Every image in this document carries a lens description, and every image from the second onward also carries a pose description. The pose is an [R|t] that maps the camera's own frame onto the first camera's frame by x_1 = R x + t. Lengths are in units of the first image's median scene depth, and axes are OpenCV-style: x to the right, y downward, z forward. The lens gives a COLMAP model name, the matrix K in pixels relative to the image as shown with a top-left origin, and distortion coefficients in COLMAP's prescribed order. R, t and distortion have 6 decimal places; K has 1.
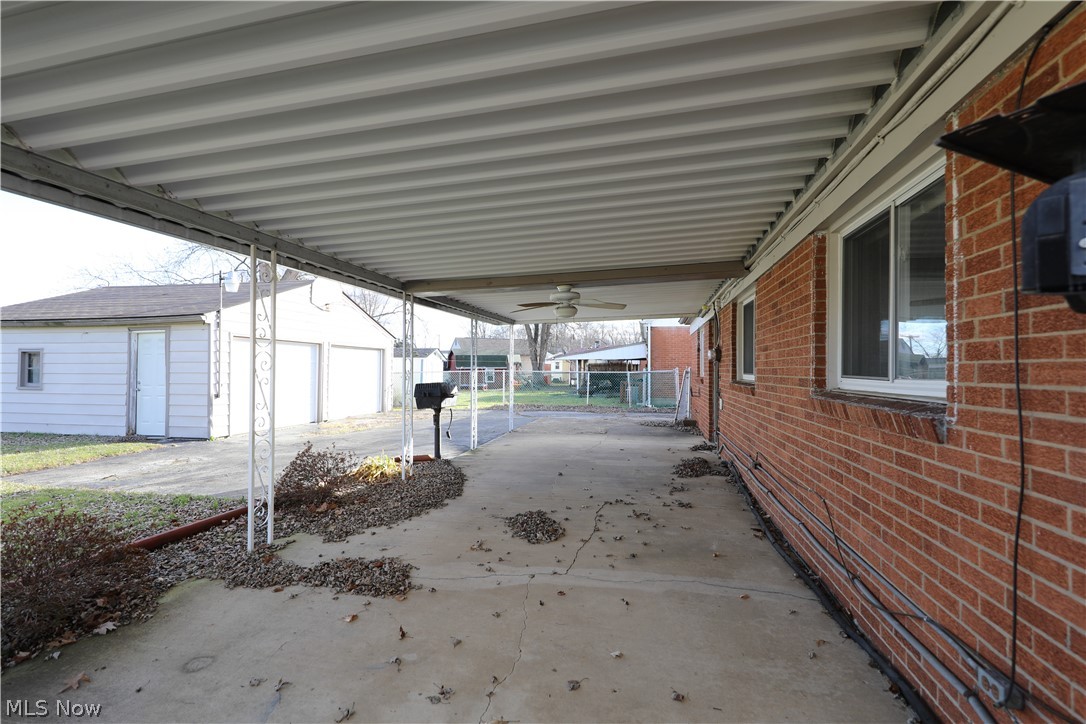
lens RADIAL K [[489.4, 0, 544.8], [0, 489.4, 362.0], [0, 0, 1]] dist [0.011889, -0.004144]
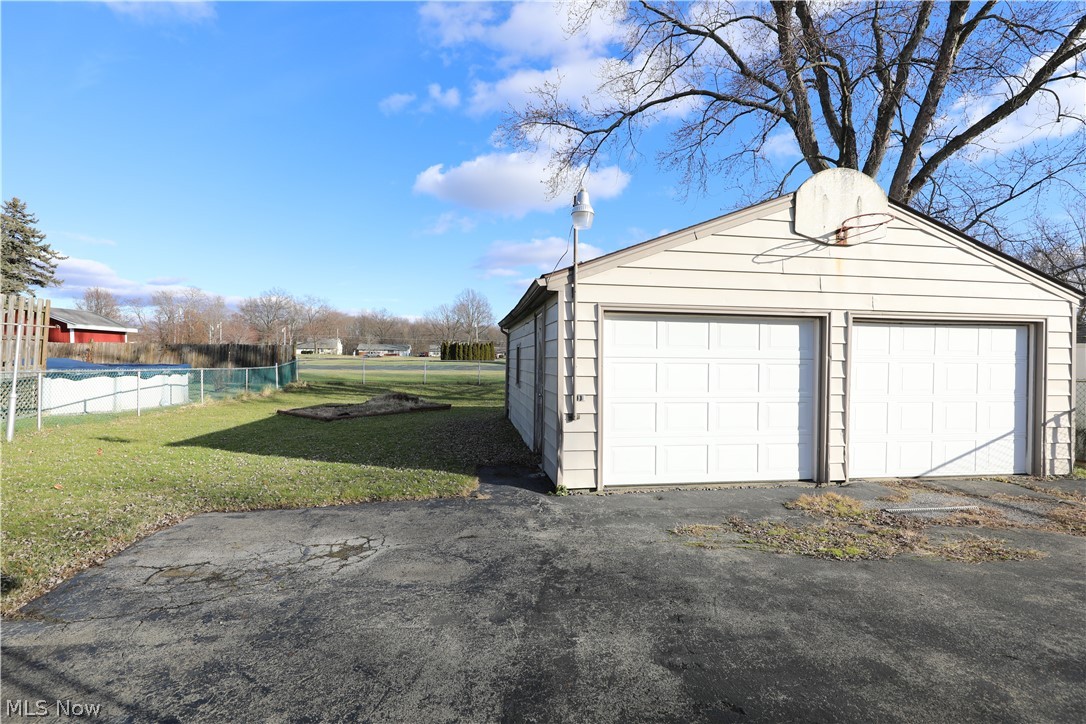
lens RADIAL K [[489.4, 0, 547.4], [0, 489.4, 357.1], [0, 0, 1]] dist [0.011889, -0.004144]
pose [[0.350939, -0.001960, -0.936396, -0.138219], [0.007140, 0.999974, 0.000583, -0.001028], [0.936371, -0.006891, 0.350944, 0.753577]]
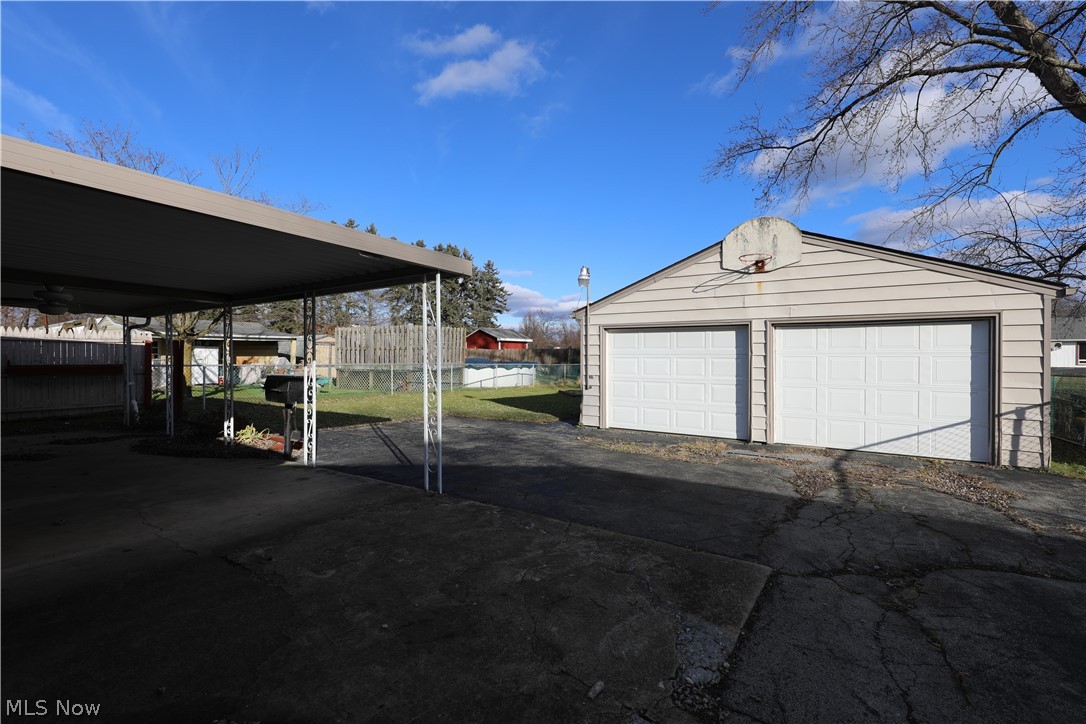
lens RADIAL K [[489.4, 0, 542.5], [0, 489.4, 360.7], [0, 0, 1]] dist [0.011889, -0.004144]
pose [[-0.382239, 0.004628, -0.924052, 0.344481], [0.011983, 0.999928, 0.000052, 0.010884], [0.923986, -0.011053, -0.382267, 1.283068]]
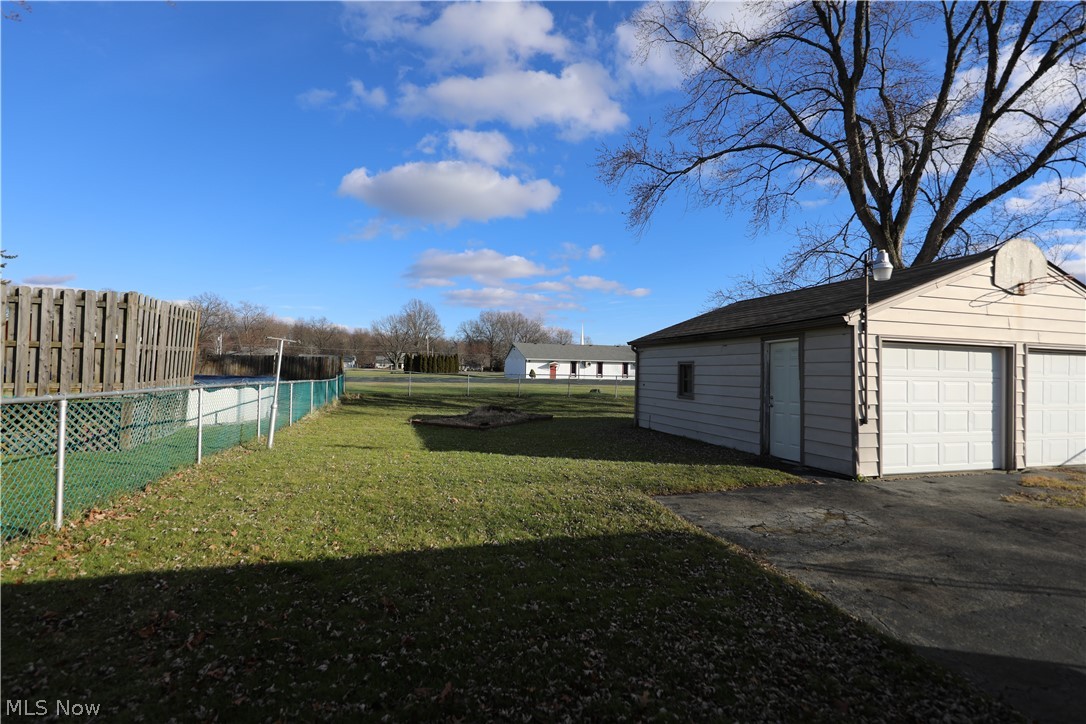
lens RADIAL K [[489.4, 0, 548.2], [0, 489.4, 360.4], [0, 0, 1]] dist [0.011889, -0.004144]
pose [[0.470996, -0.015189, -0.882005, -0.223747], [-0.002353, 0.999827, -0.018475, -0.008891], [0.882132, 0.010777, 0.470879, 0.215128]]
